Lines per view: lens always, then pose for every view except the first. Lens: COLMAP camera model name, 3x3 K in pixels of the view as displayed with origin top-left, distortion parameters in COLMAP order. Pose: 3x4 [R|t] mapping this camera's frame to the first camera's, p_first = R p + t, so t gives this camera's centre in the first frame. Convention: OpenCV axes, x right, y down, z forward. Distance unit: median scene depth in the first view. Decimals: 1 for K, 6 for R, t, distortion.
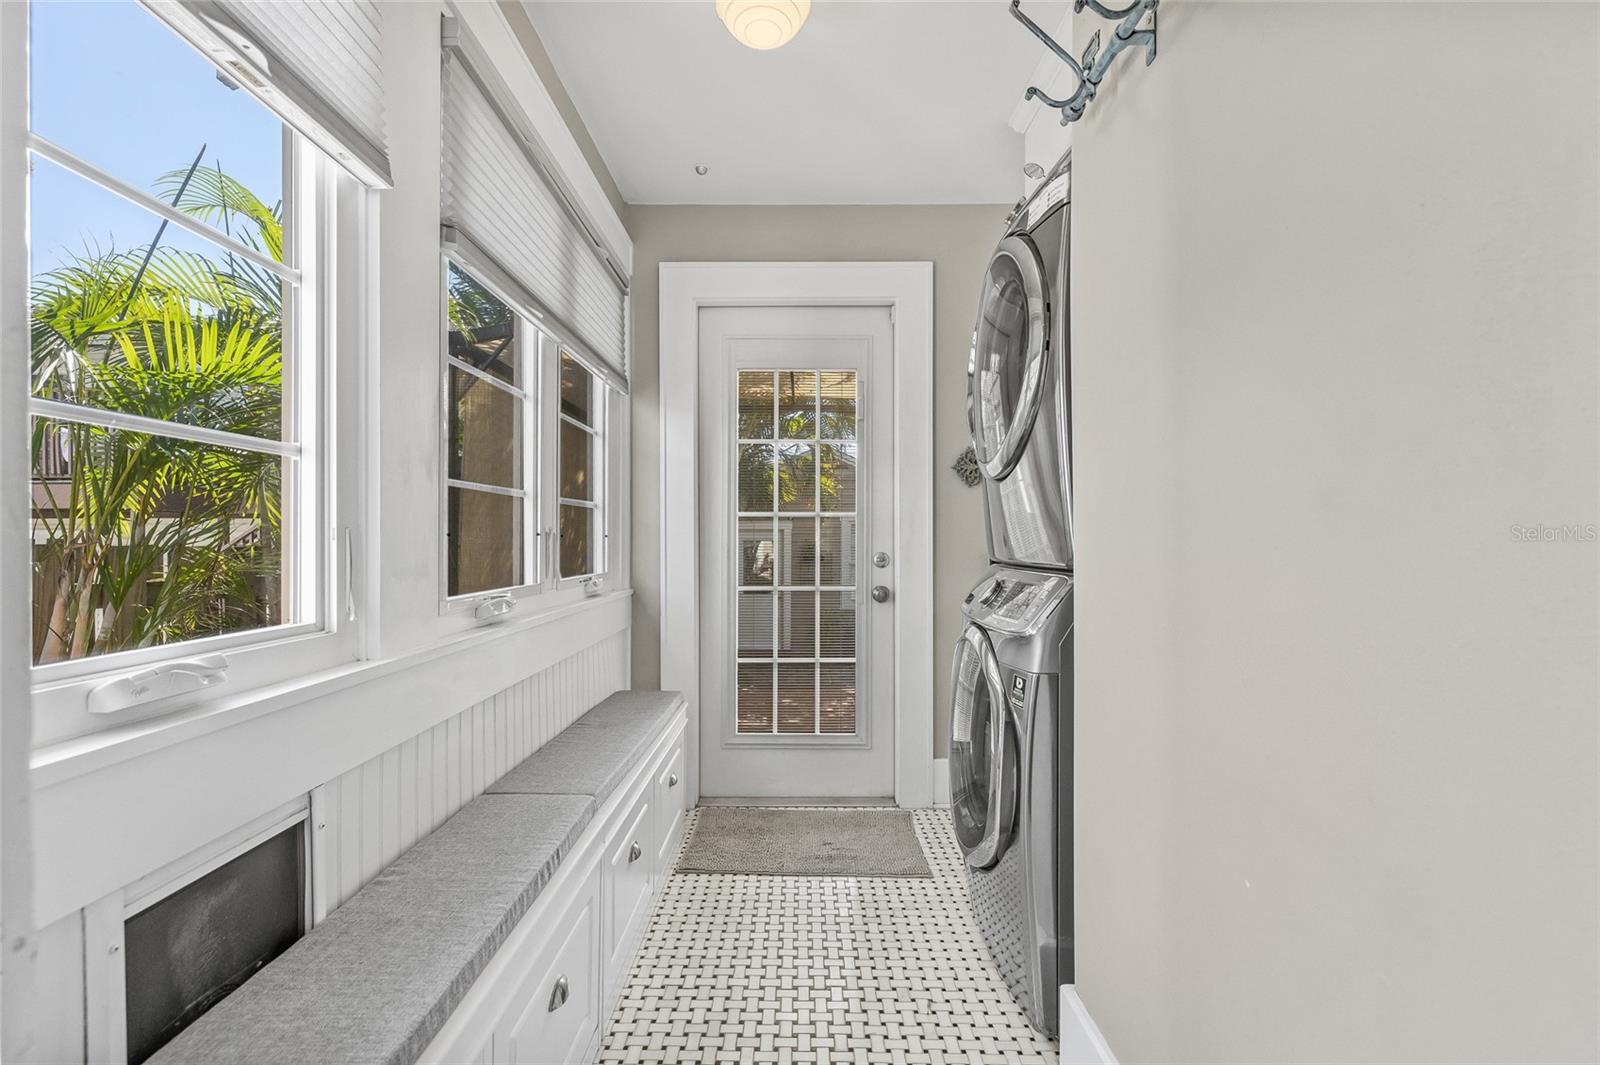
lens RADIAL K [[678.4, 0, 789.2], [0, 678.4, 544.8], [0, 0, 1]] dist [0.007178, -0.001480]
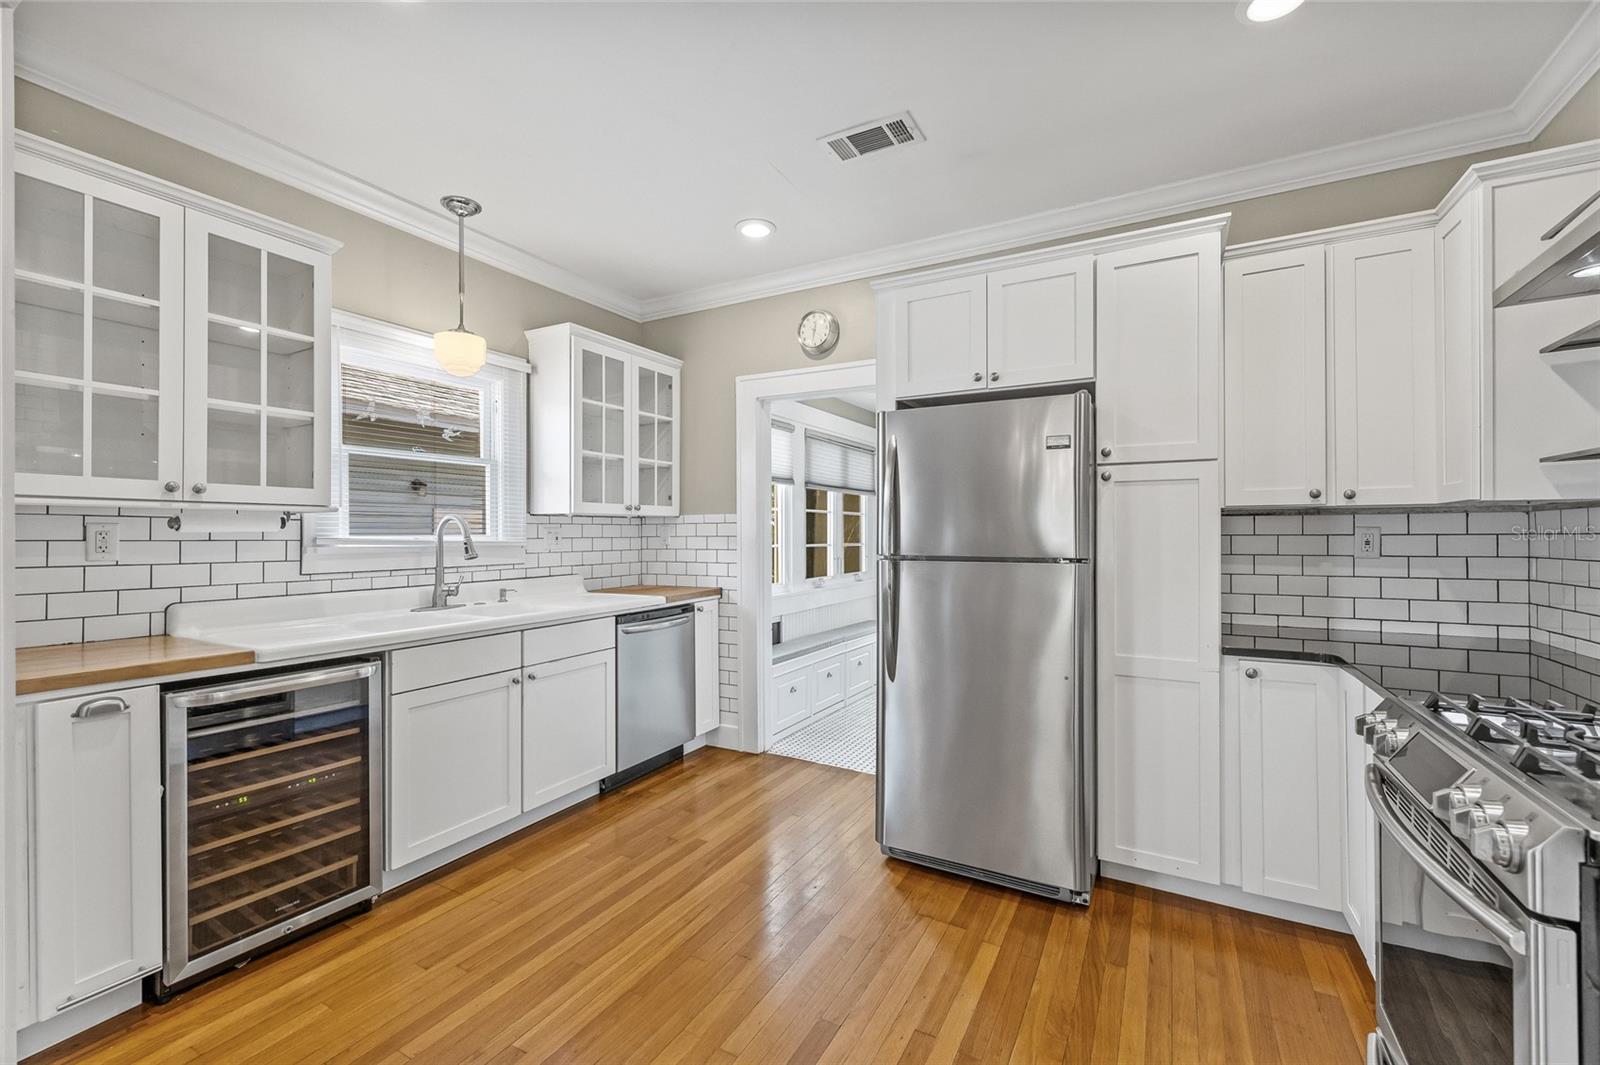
lens RADIAL K [[678.4, 0, 793.9], [0, 678.4, 531.6], [0, 0, 1]] dist [0.007178, -0.001480]
pose [[0.870607, -0.004088, -0.491963, 0.821613], [0.001283, 0.999981, -0.006039, -0.103707], [0.491978, 0.004627, 0.870595, -1.474692]]
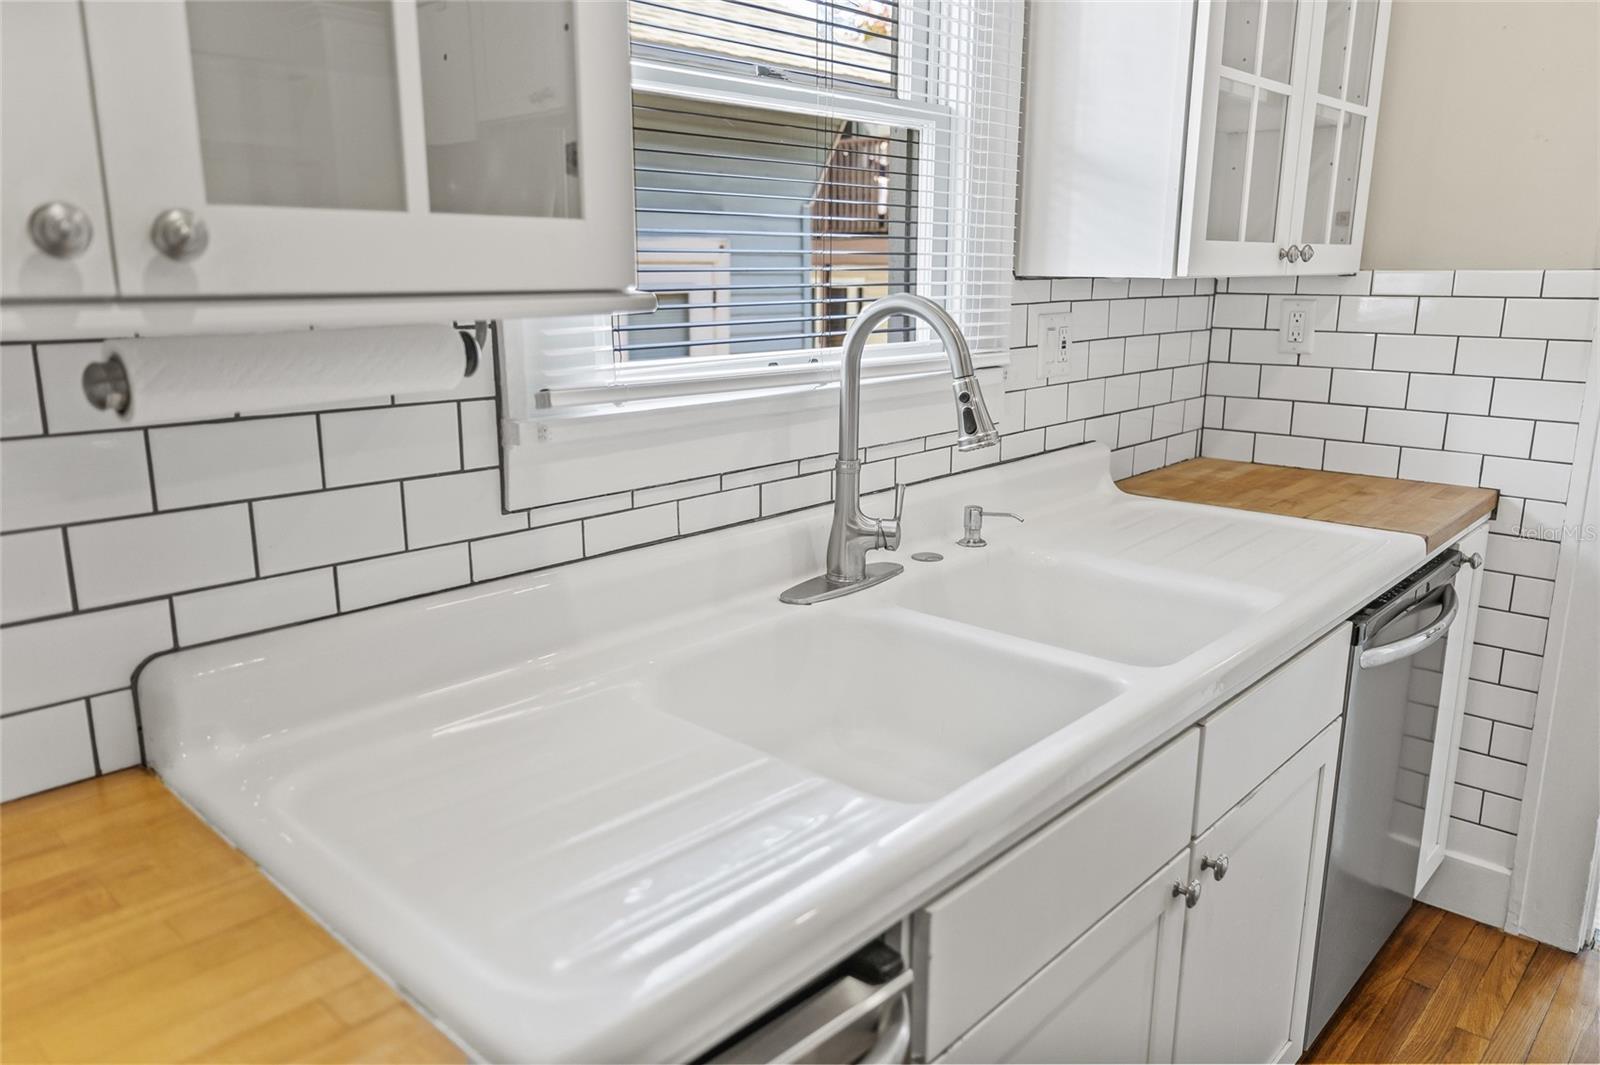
lens RADIAL K [[1115.0, 0, 784.8], [0, 1115.0, 521.5], [0, 0, 1]] dist [-0.003963, -0.000088]
pose [[0.725844, 0.152689, -0.670699, -0.077202], [-0.001200, 0.975331, 0.220742, -0.164697], [0.687859, -0.159420, 0.708121, -1.152796]]
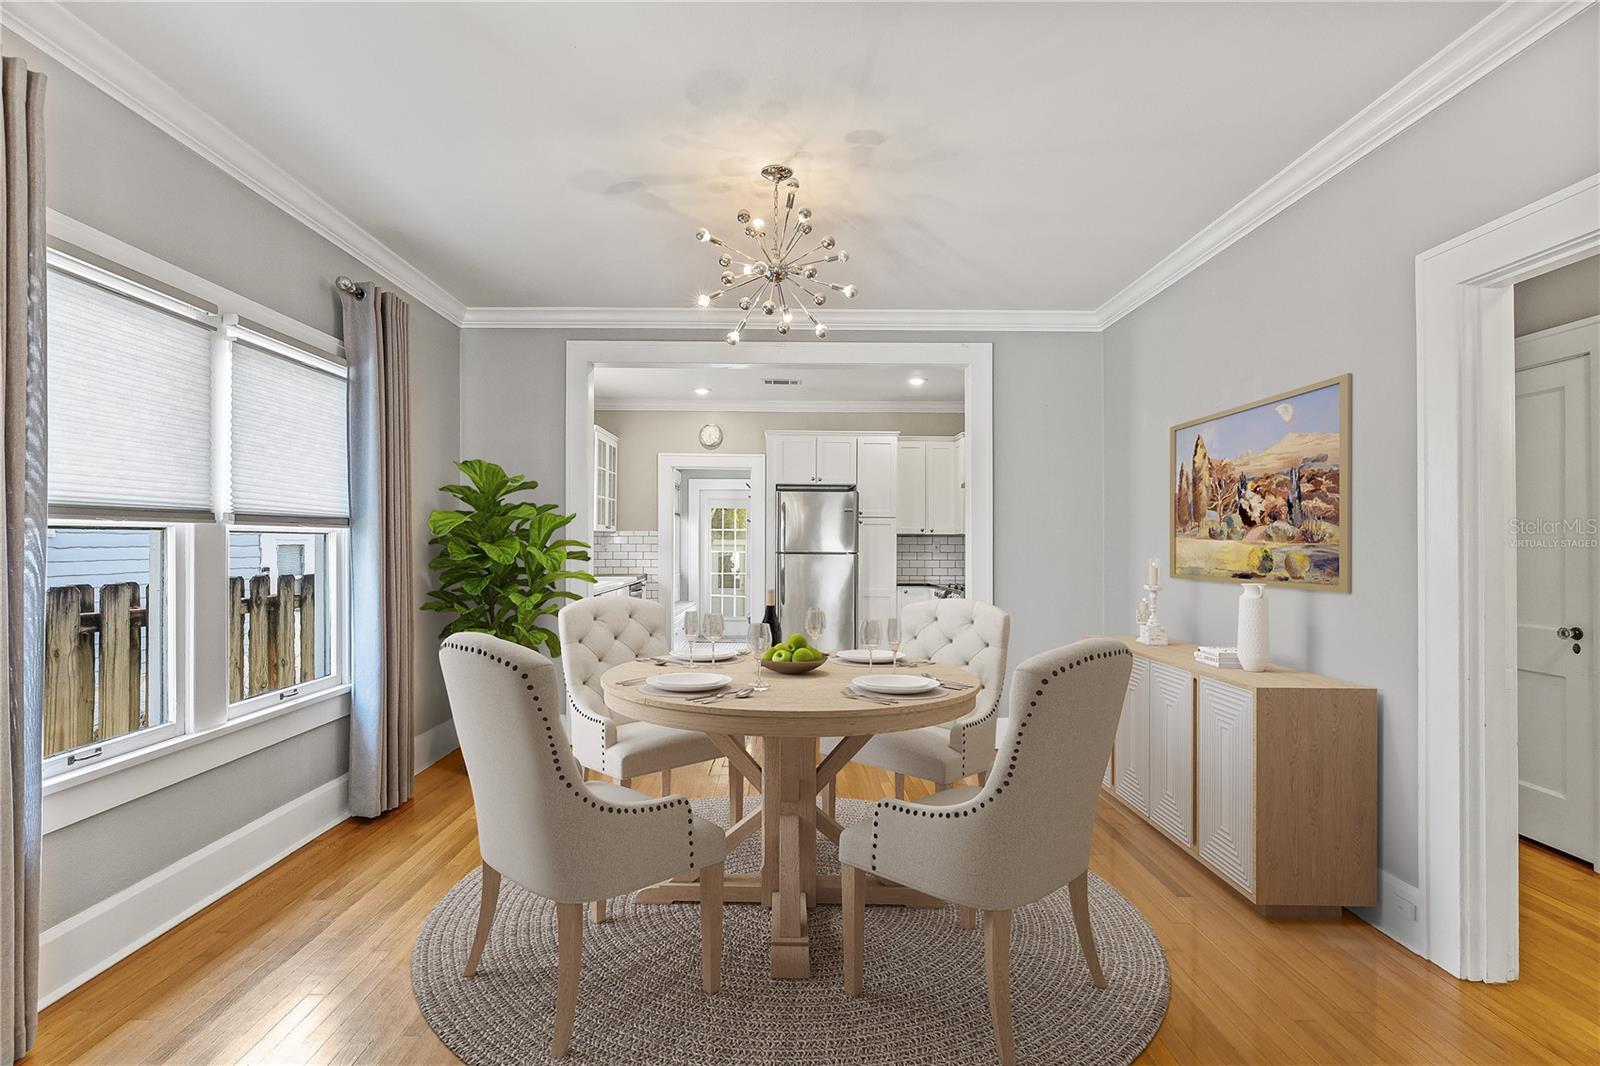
lens RADIAL K [[755.7, 0, 792.9], [0, 755.7, 546.9], [0, 0, 1]] dist [-0.009071, -0.000202]
pose [[0.999885, 0.003036, 0.014863, 0.357643], [-0.003030, 0.999995, -0.000411, -0.087853], [-0.014864, 0.000366, 0.999889, -3.615513]]
